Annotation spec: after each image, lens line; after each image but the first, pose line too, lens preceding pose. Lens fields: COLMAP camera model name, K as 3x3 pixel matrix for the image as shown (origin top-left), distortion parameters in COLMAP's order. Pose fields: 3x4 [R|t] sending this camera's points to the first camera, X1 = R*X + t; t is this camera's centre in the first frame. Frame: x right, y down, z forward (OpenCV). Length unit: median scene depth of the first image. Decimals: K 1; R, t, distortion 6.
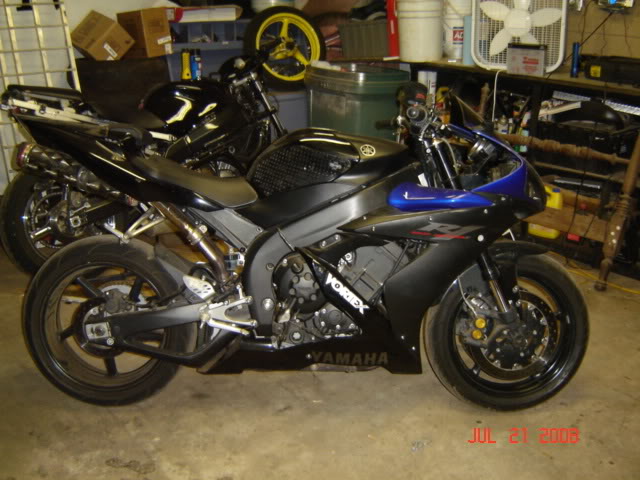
lens RADIAL K [[716.7, 0, 320.0], [0, 716.7, 240.0], [0, 0, 1]] dist [-0.101573, -0.055820]
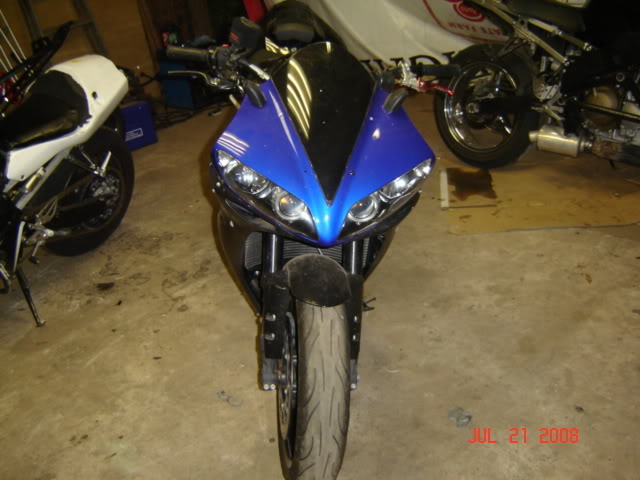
lens RADIAL K [[716.7, 0, 320.0], [0, 716.7, 240.0], [0, 0, 1]] dist [-0.101573, -0.055820]
pose [[0.078202, 0.416350, -0.905835, 0.662186], [-0.201988, 0.896390, 0.394570, -0.220658], [0.976261, 0.152112, 0.154197, 0.662212]]
